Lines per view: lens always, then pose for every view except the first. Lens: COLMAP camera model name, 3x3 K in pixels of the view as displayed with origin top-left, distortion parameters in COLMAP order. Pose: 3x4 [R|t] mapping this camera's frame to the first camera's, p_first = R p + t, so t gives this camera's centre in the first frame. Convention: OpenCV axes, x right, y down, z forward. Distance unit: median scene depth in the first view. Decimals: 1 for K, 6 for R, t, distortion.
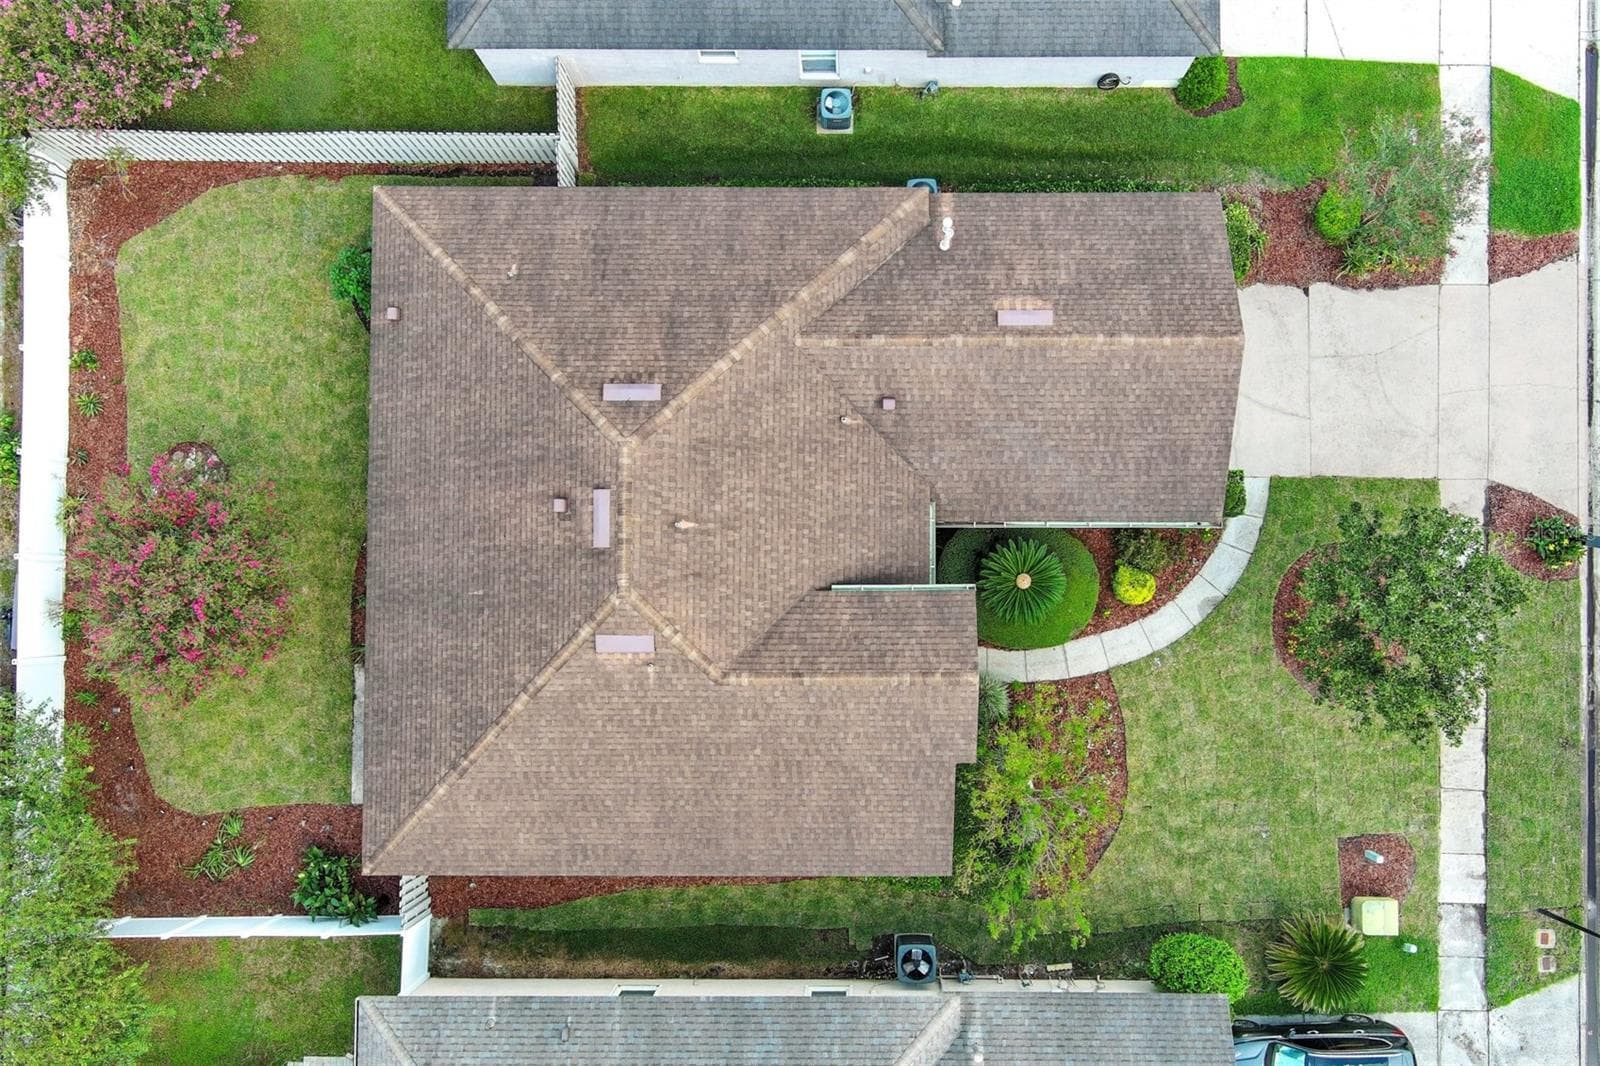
lens RADIAL K [[1231.0, 0, 853.6], [0, 1231.0, 583.7], [0, 0, 1]] dist [0.069779, -0.098930]
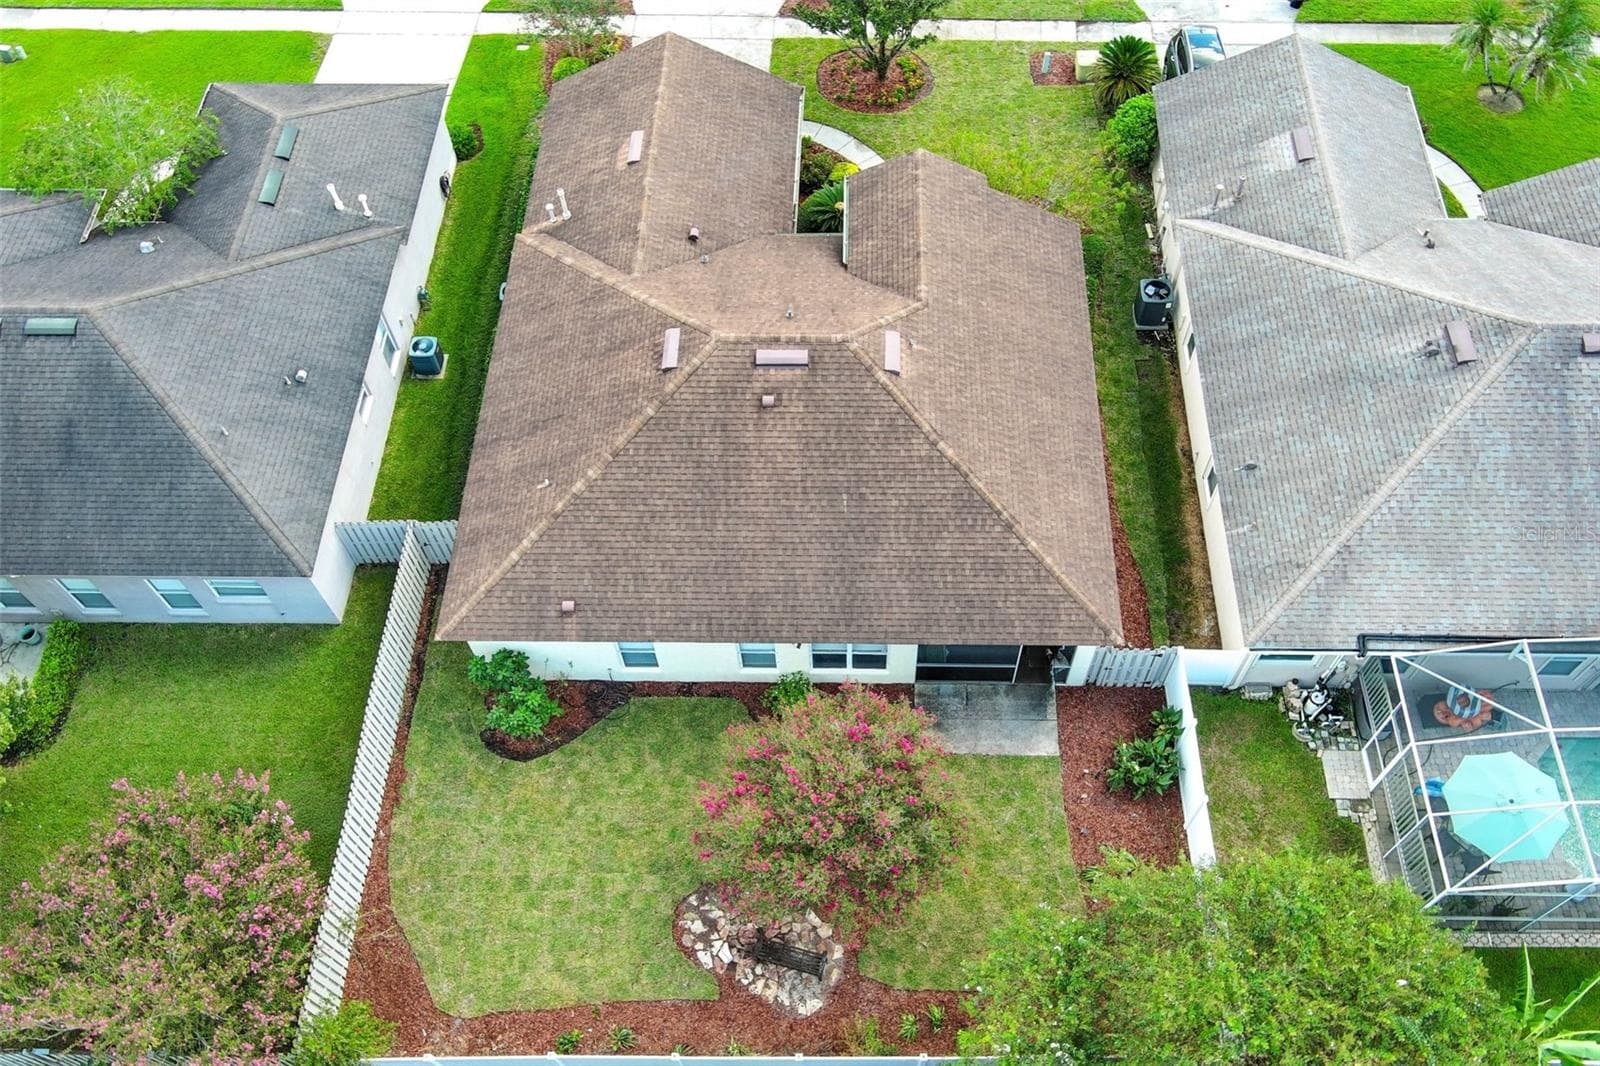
lens RADIAL K [[1271.5, 0, 881.6], [0, 1271.5, 574.0], [0, 0, 1]] dist [0.017981, 0.007648]
pose [[0.000522, -0.858707, 0.512466, -0.789599], [0.999458, 0.017311, 0.027990, 0.007554], [-0.032907, 0.512174, 0.858251, 0.079932]]
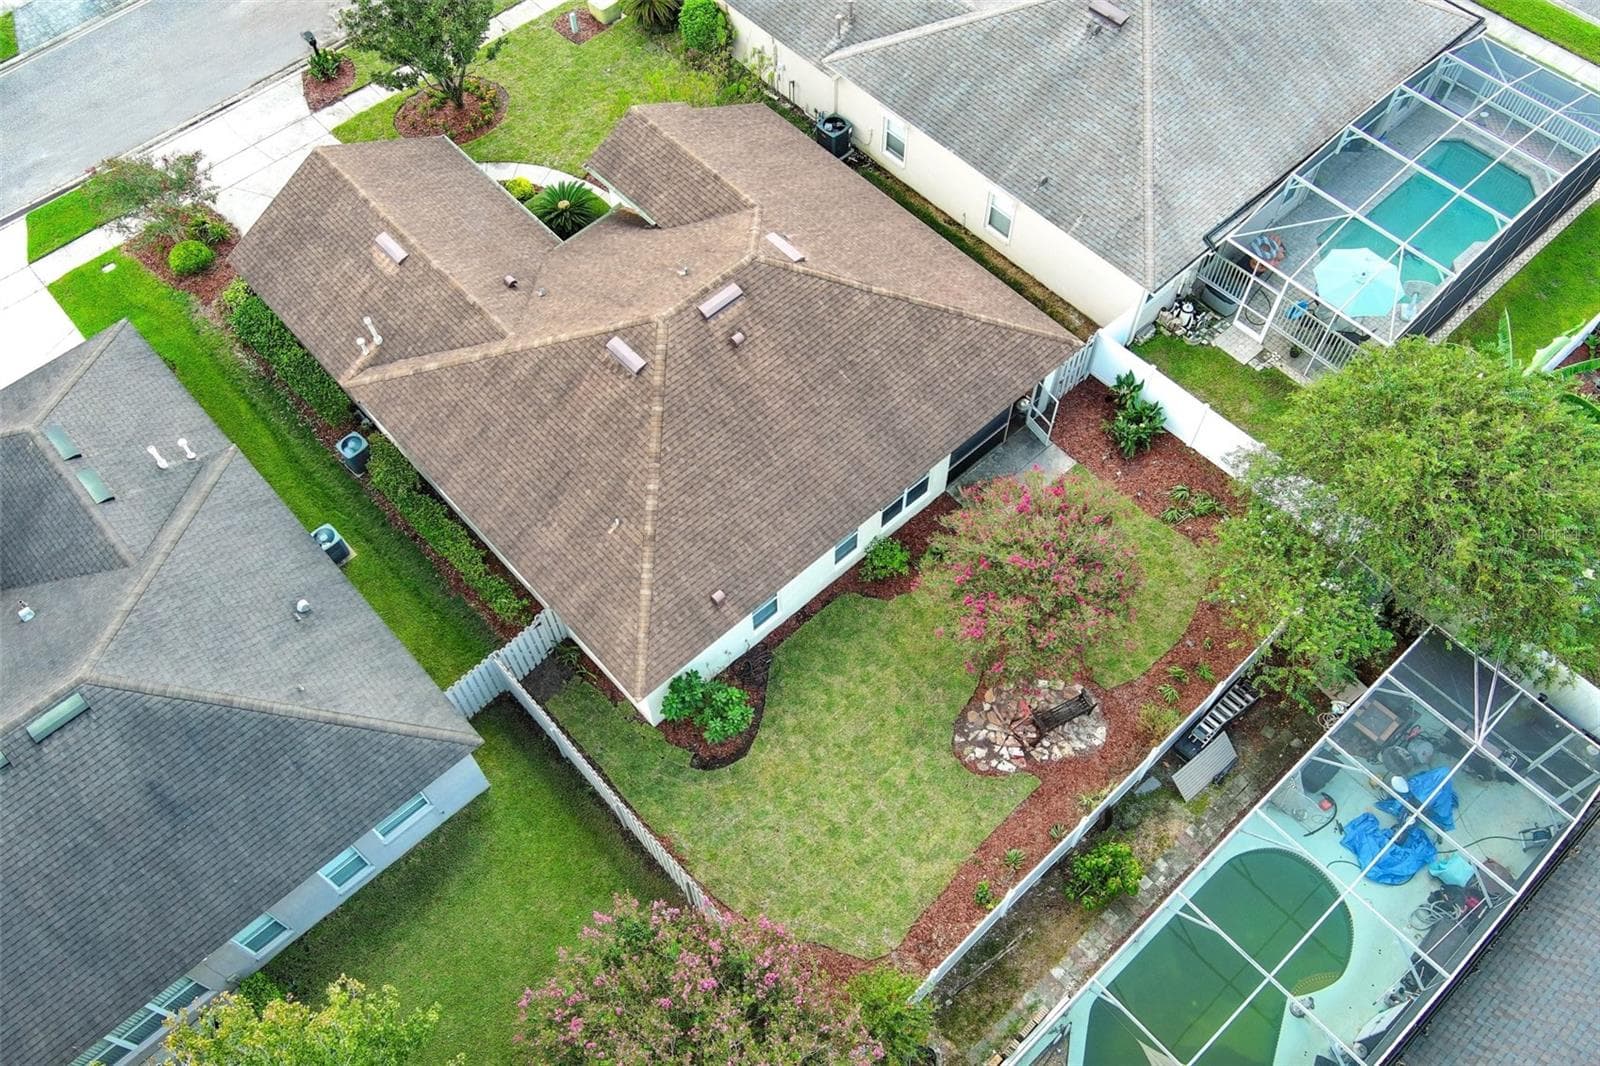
lens RADIAL K [[1232.5, 0, 786.4], [0, 1232.5, 554.4], [0, 0, 1]] dist [0.003370, 0.001523]
pose [[-0.673958, -0.632345, 0.381994, -0.710546], [0.738769, -0.576481, 0.349127, -0.468641], [-0.000556, 0.517502, 0.855682, 0.067946]]
